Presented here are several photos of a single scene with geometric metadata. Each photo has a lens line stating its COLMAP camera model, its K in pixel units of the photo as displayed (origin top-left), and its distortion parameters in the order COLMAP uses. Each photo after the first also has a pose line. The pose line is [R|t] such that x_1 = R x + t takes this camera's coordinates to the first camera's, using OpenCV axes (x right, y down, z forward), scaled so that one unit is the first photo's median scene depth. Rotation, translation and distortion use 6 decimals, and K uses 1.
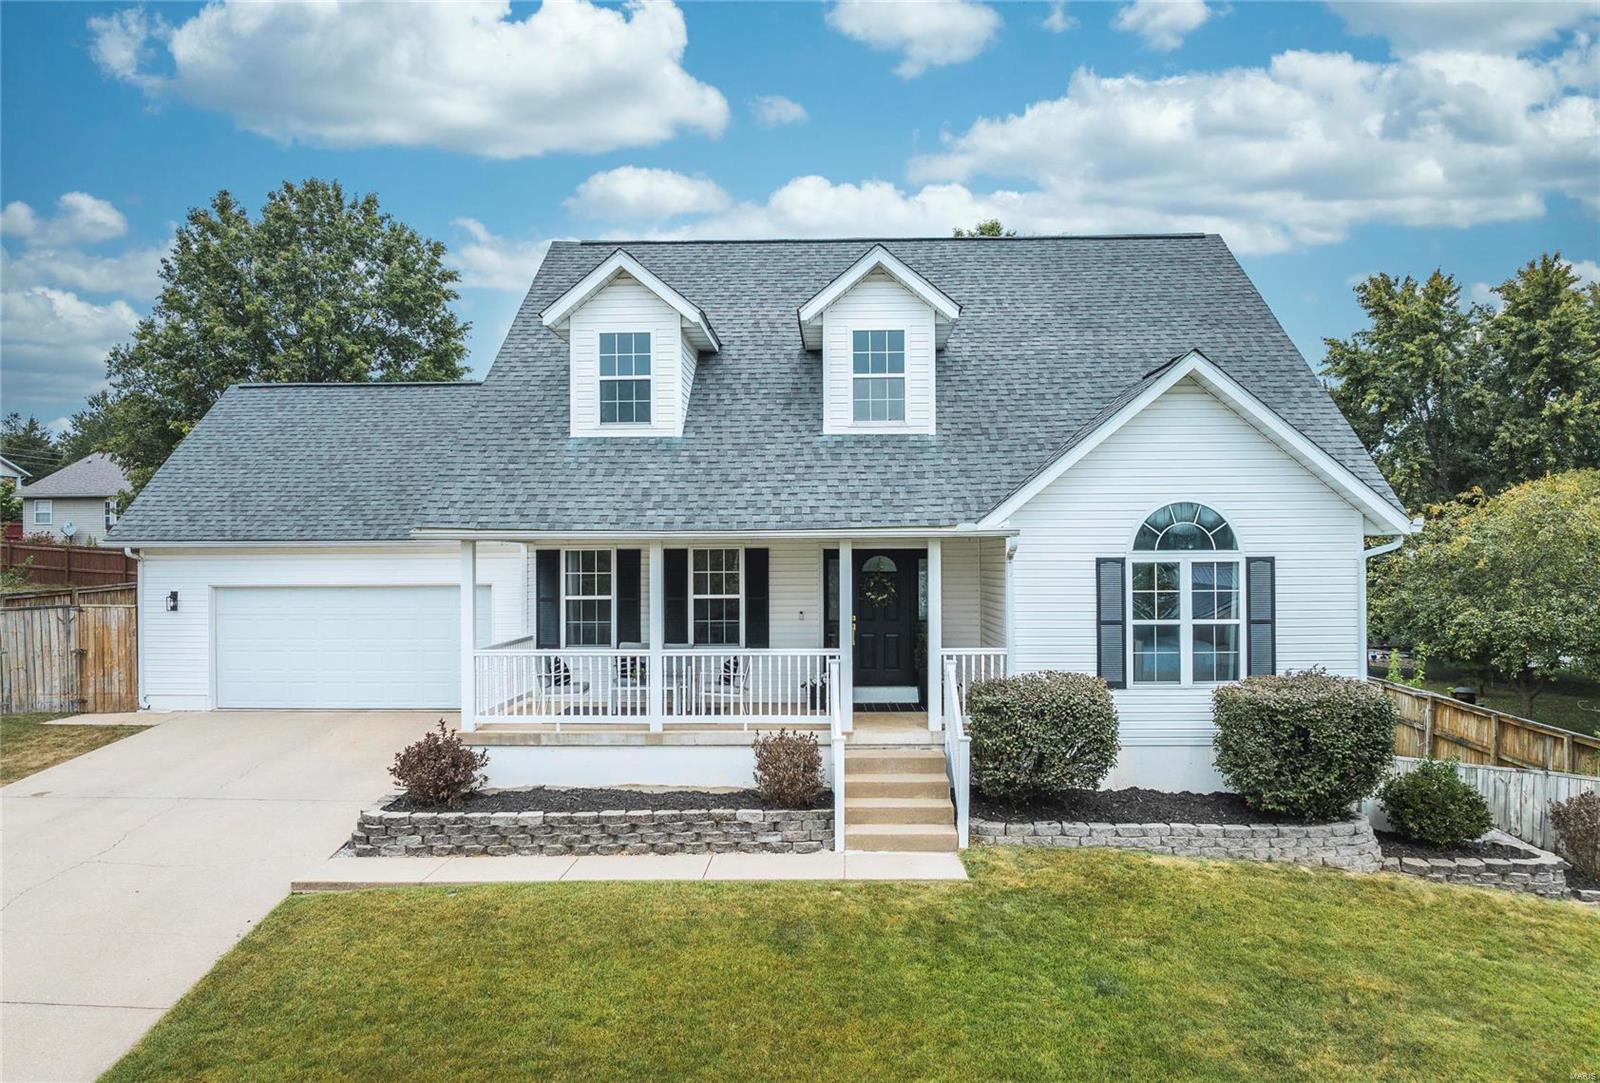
lens RADIAL K [[1128.2, 0, 800.0], [0, 1128.2, 541.5], [0, 0, 1]] dist [-0.034788, -0.001403]
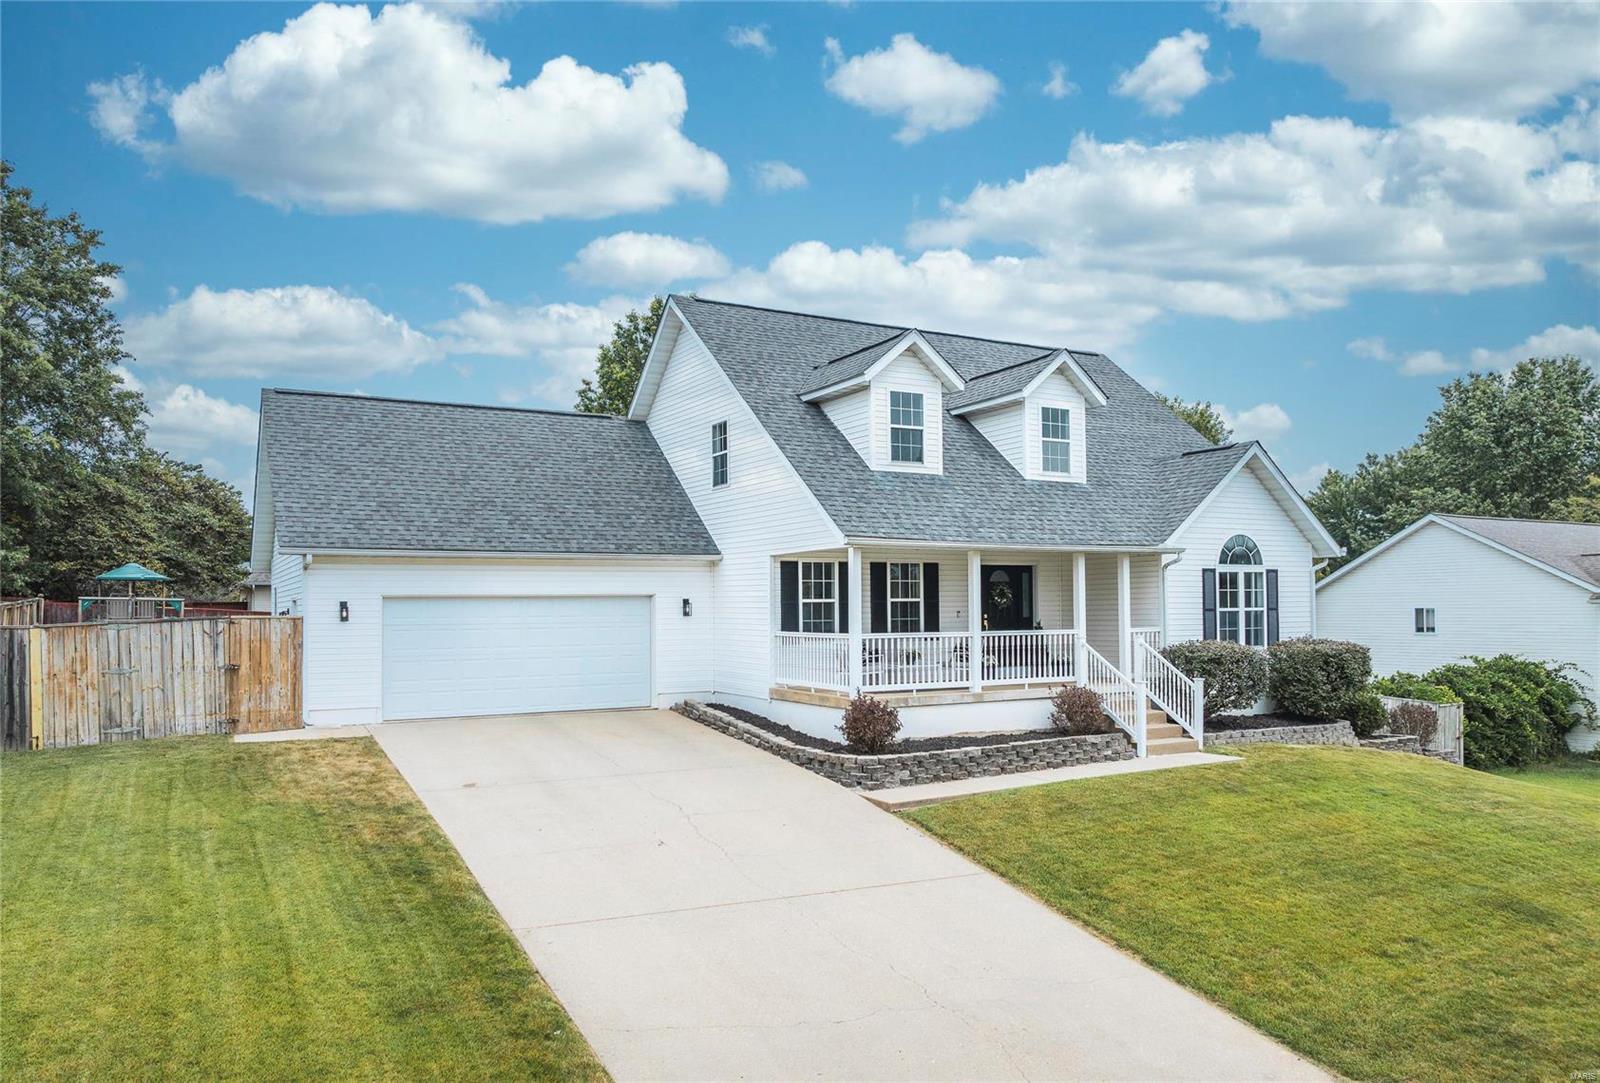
lens RADIAL K [[1140.0, 0, 796.8], [0, 1140.0, 580.6], [0, 0, 1]] dist [-0.033800, -0.000745]
pose [[0.858977, 0.010420, 0.511908, -1.017867], [-0.002836, 0.999874, -0.015594, 0.056956], [-0.512006, 0.011943, 0.858899, -0.064400]]
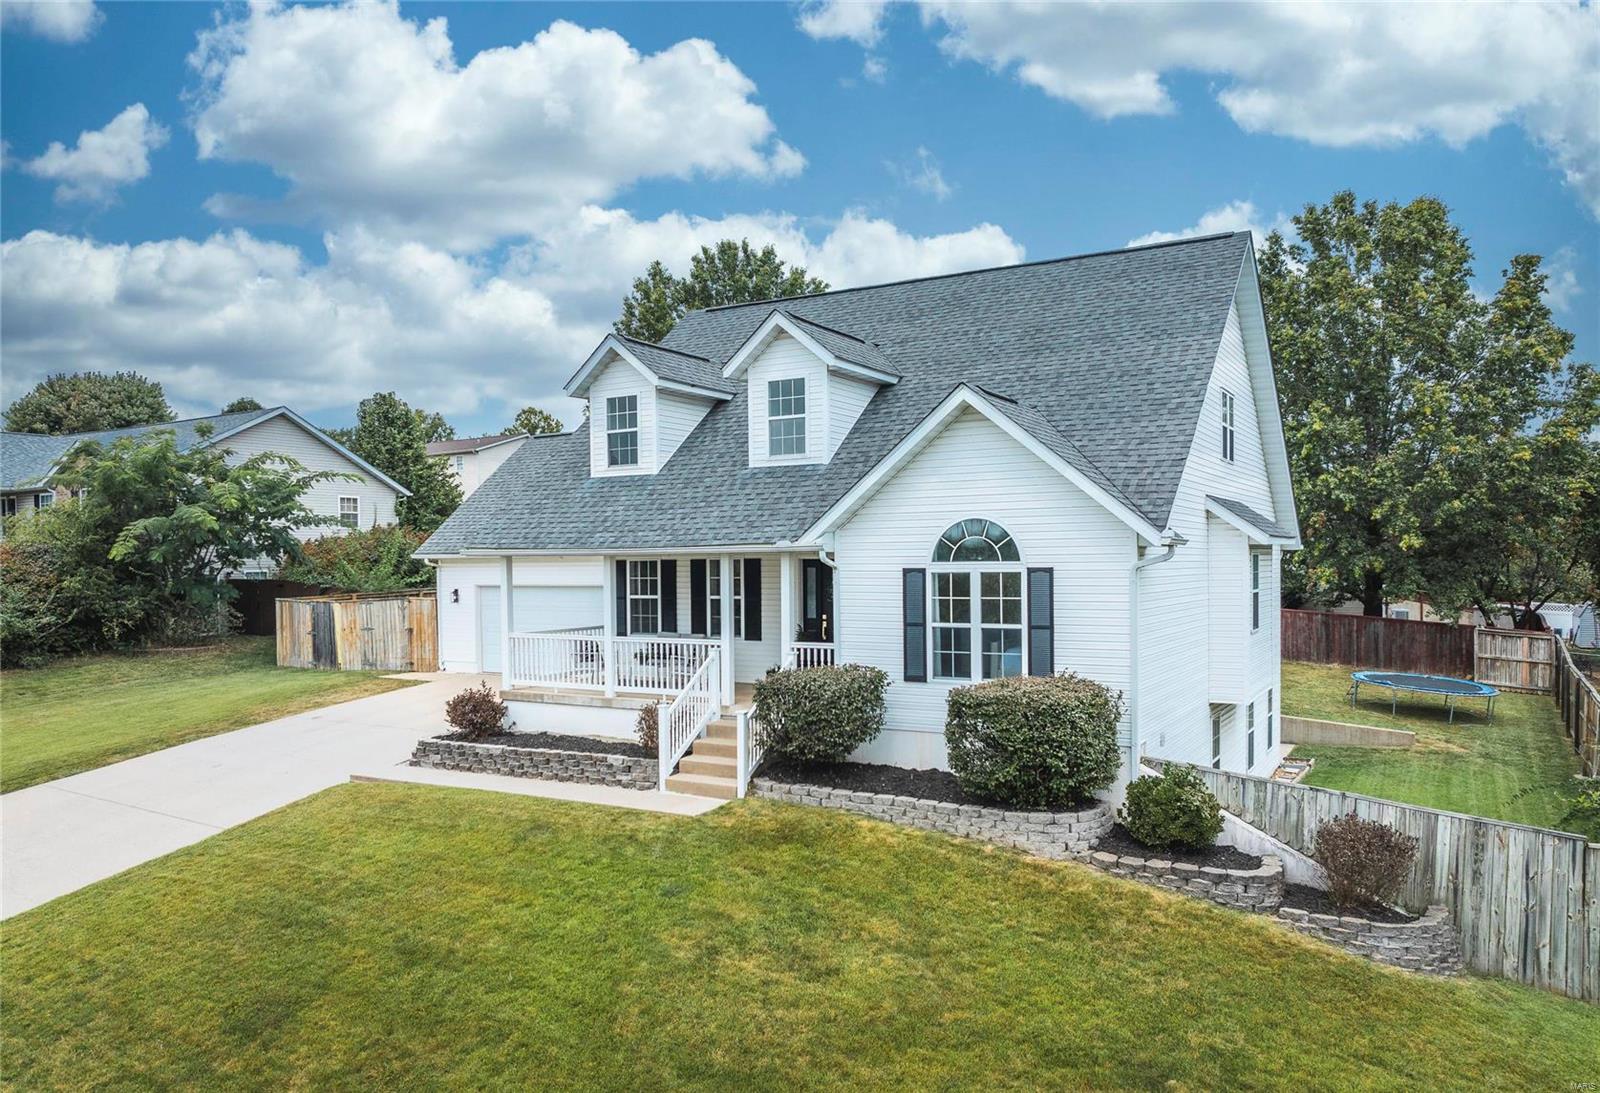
lens RADIAL K [[1124.2, 0, 796.4], [0, 1124.2, 580.9], [0, 0, 1]] dist [0.000070, -0.077760]
pose [[0.875146, 0.005766, -0.483824, 0.719950], [0.012556, 0.999322, 0.034621, -0.013836], [0.483696, -0.036374, 0.874480, -0.062784]]
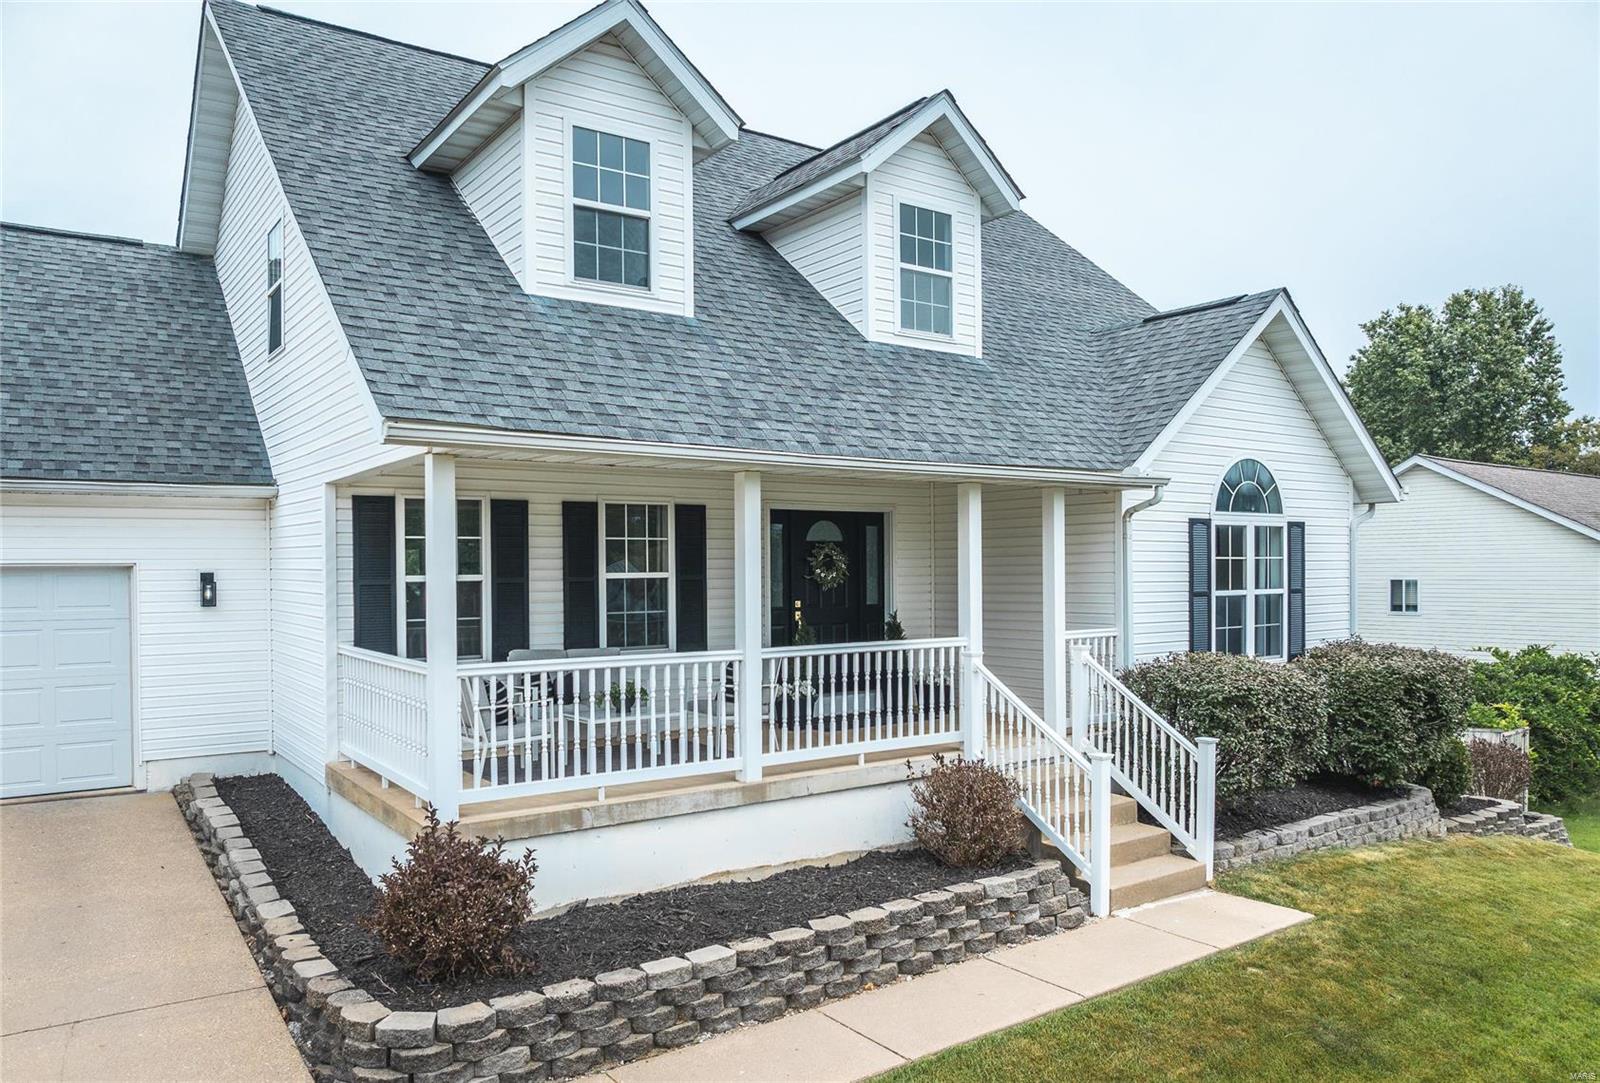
lens RADIAL K [[1139.6, 0, 803.2], [0, 1139.6, 584.6], [0, 0, 1]] dist [-0.035893, -0.002083]
pose [[0.794990, -0.008887, 0.606558, -0.485084], [-0.004745, 0.999771, 0.020867, 0.047709], [-0.606605, -0.019467, 0.794765, 0.490271]]
